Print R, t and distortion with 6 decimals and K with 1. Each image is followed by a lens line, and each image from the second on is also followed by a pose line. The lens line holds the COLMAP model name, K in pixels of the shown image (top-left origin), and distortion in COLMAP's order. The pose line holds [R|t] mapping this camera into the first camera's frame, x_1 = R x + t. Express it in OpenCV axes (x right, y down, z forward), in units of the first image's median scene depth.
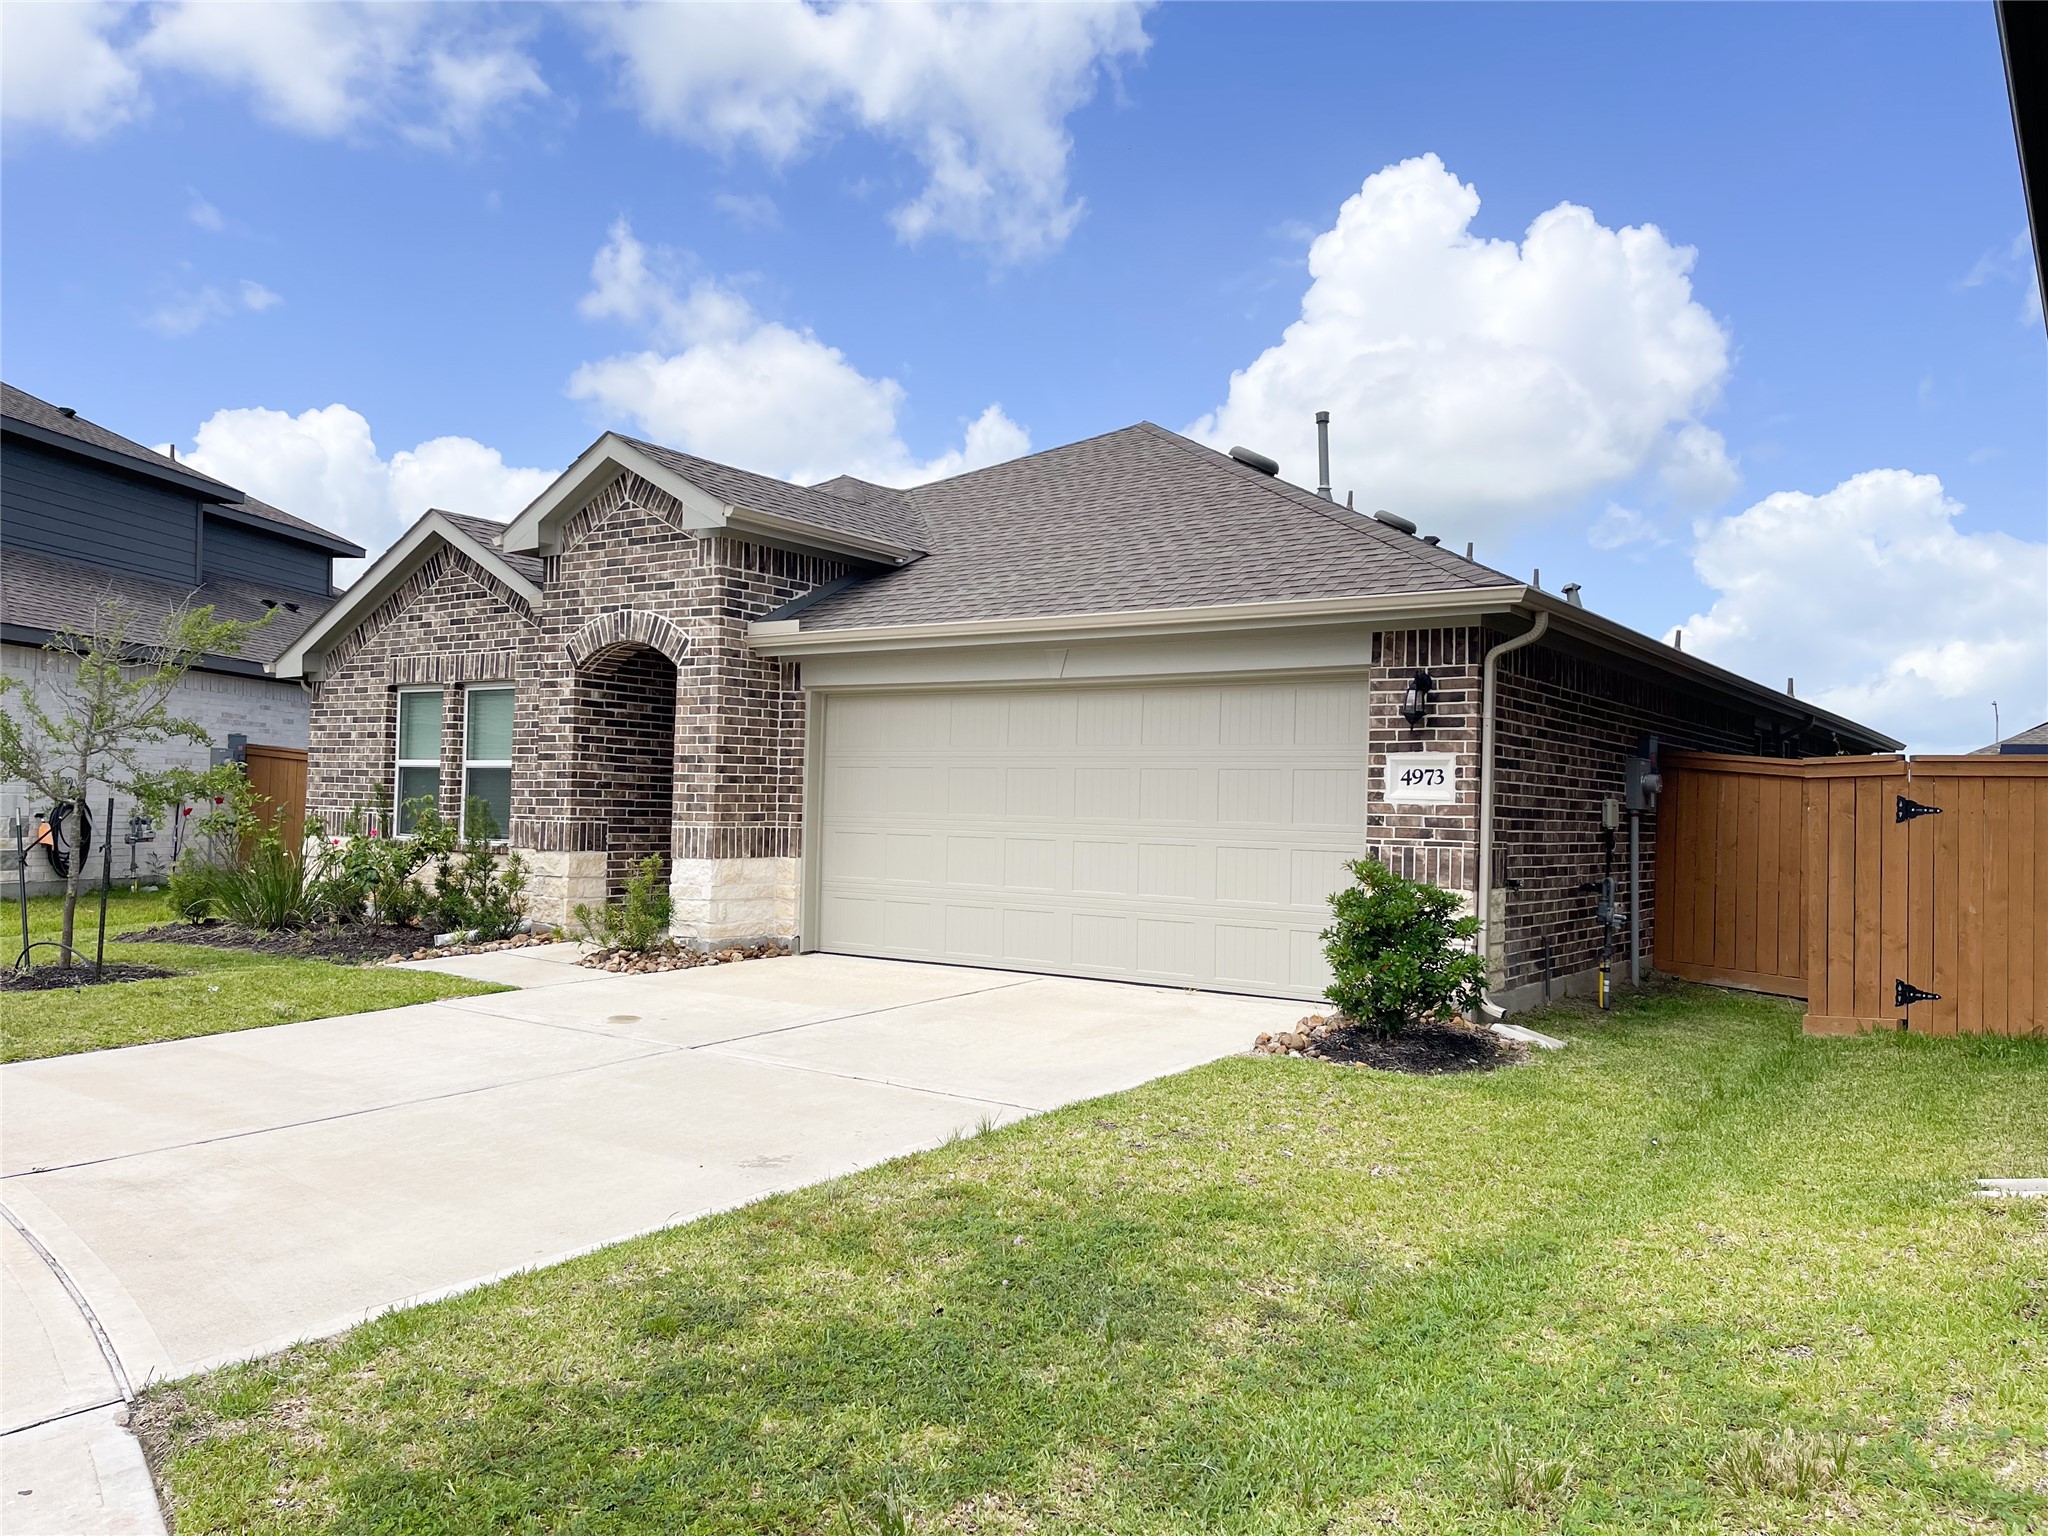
lens RADIAL K [[1547.3, 0, 1024.0], [0, 1547.3, 768.0], [0, 0, 1]] dist [0.099008, -0.147655]
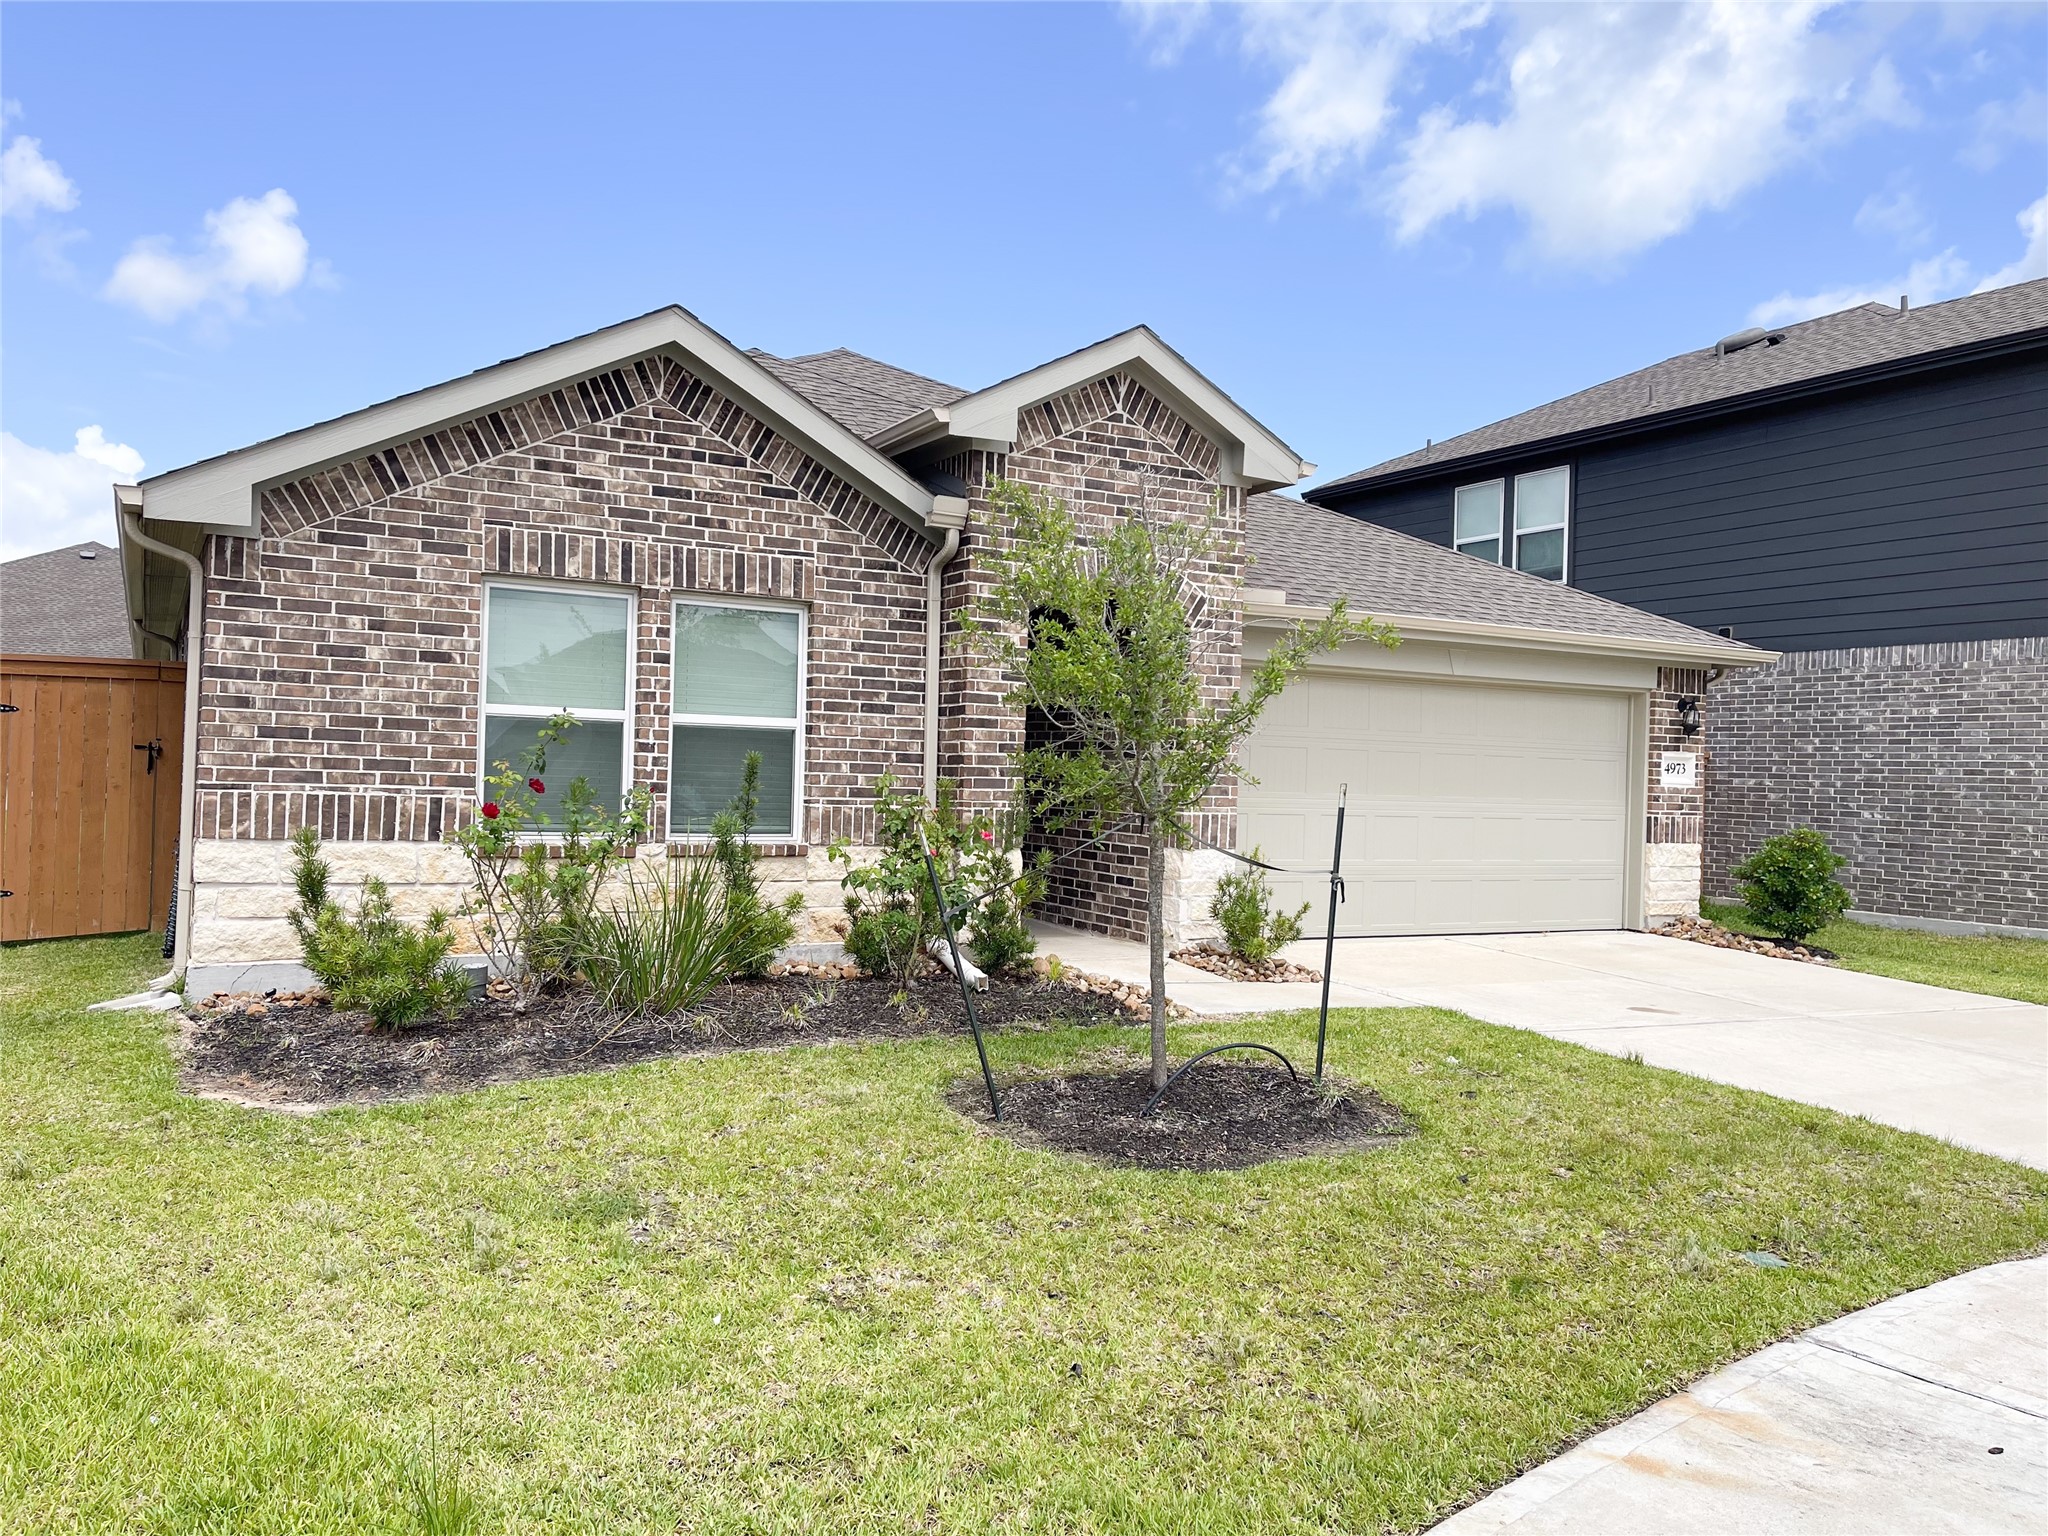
lens RADIAL K [[1547.3, 0, 1024.0], [0, 1547.3, 768.0], [0, 0, 1]] dist [0.099008, -0.147655]
pose [[0.425056, -0.010105, 0.905111, -1.033799], [-0.045280, 0.998448, 0.032411, -0.011348], [-0.904034, -0.054760, 0.423939, 0.711822]]
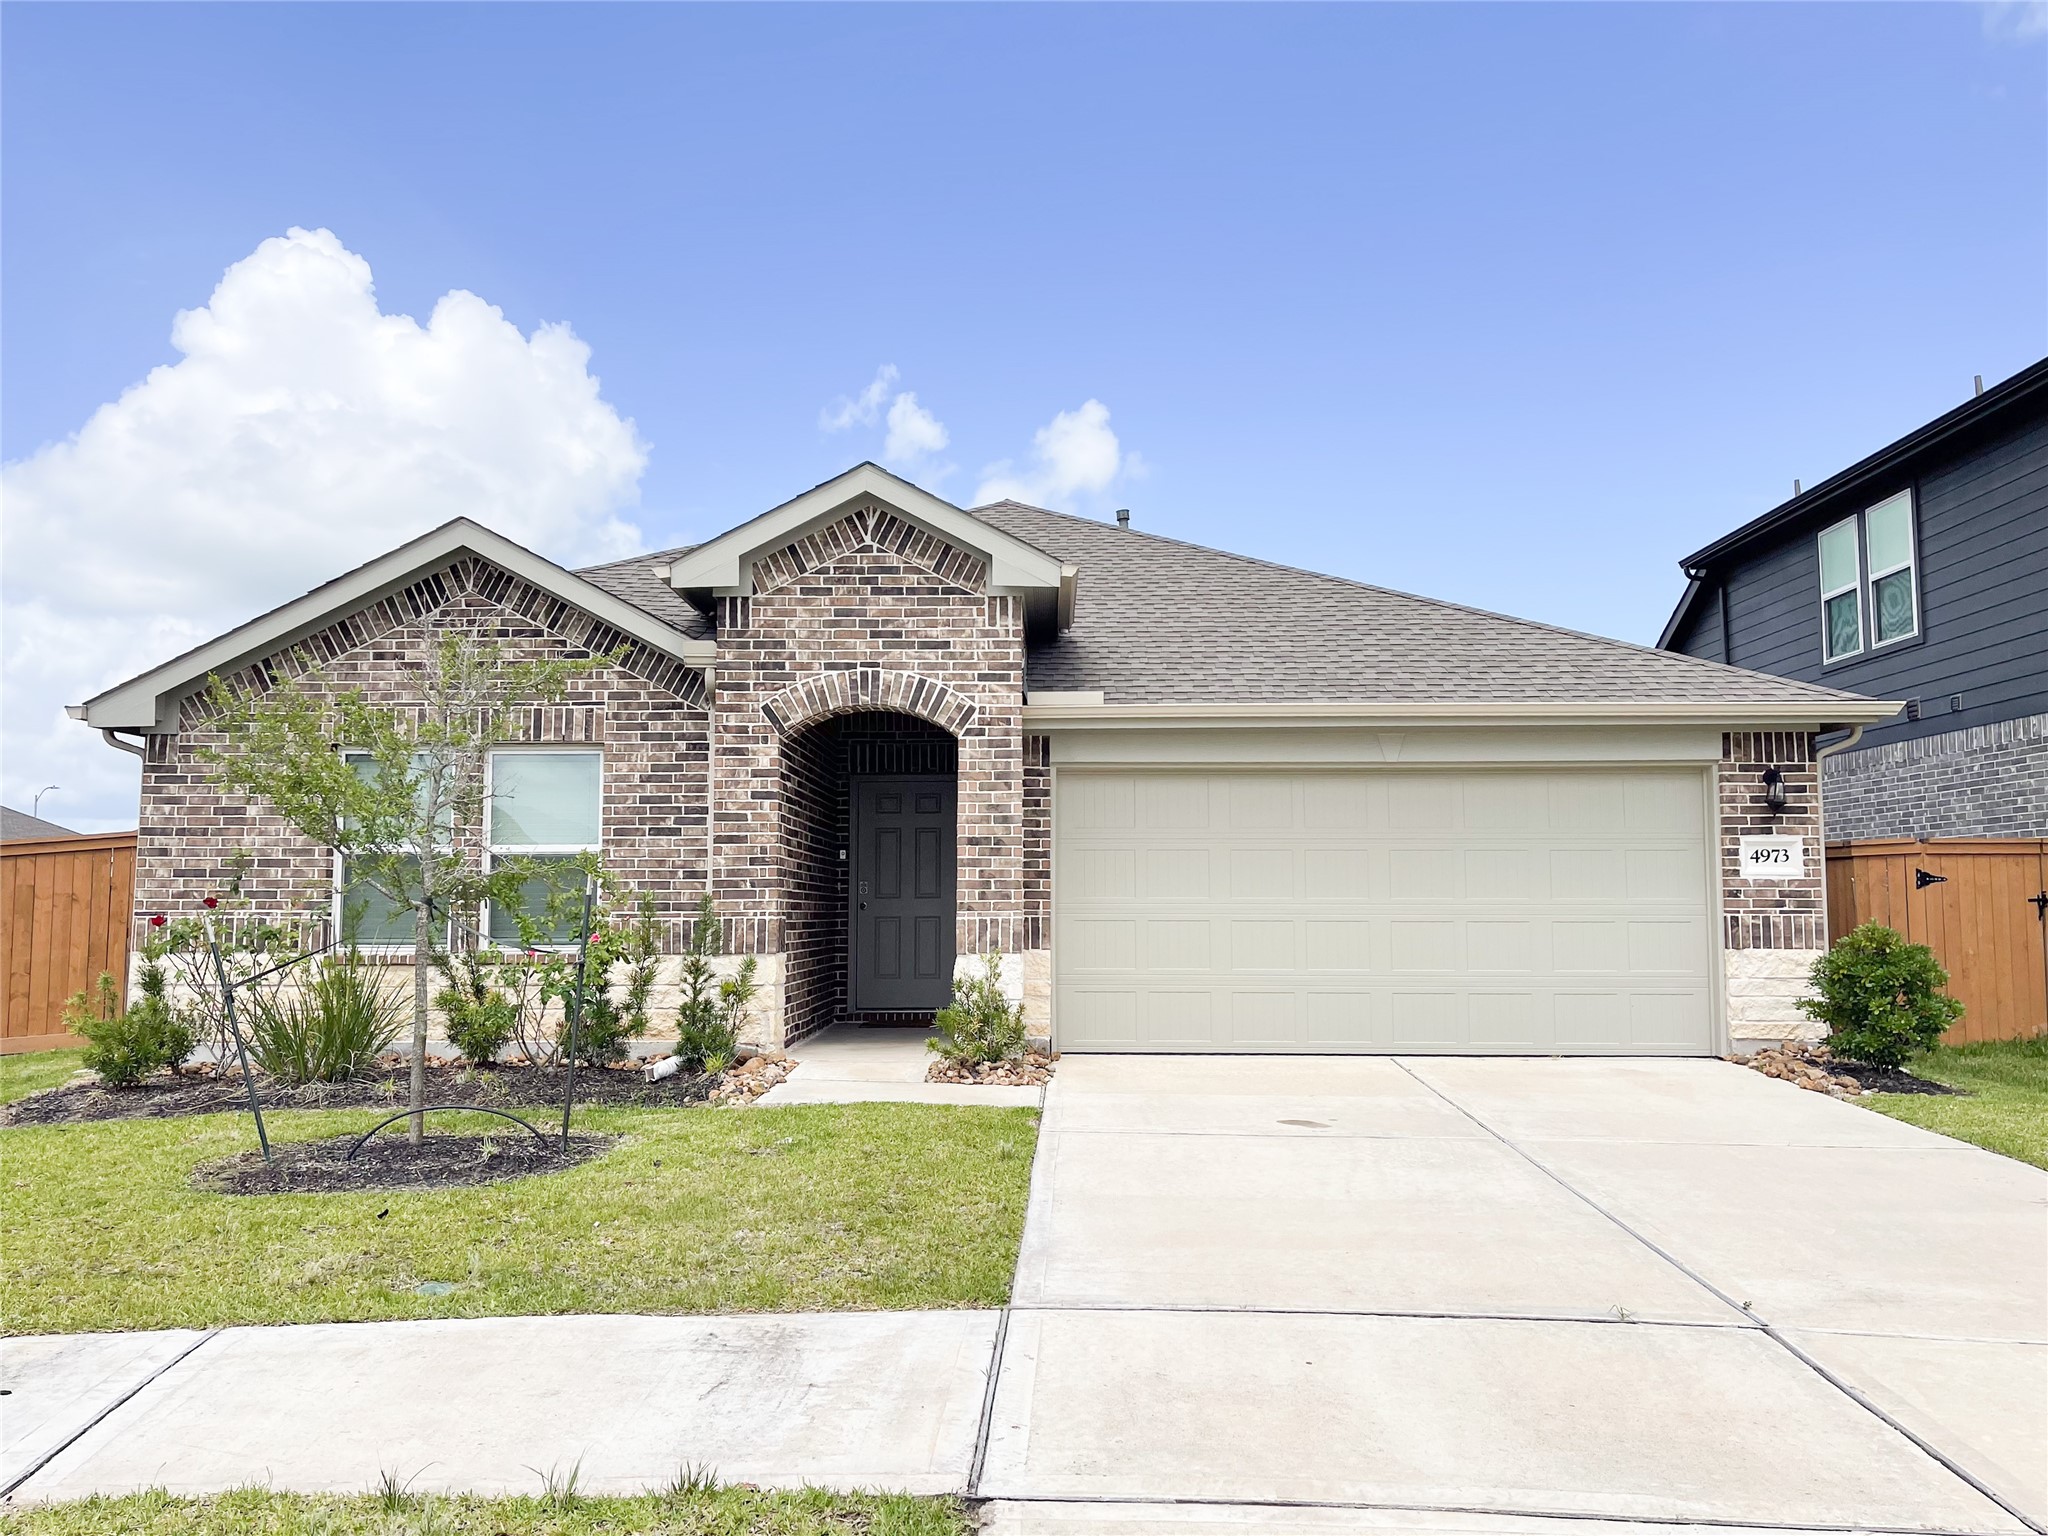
lens RADIAL K [[1623.4, 0, 1024.0], [0, 1623.4, 768.0], [0, 0, 1]] dist [0.105594, -0.151649]
pose [[0.823050, 0.023105, 0.567498, -0.712294], [0.005304, 0.998816, -0.048359, -0.002555], [-0.567944, 0.042812, 0.821953, 0.218980]]
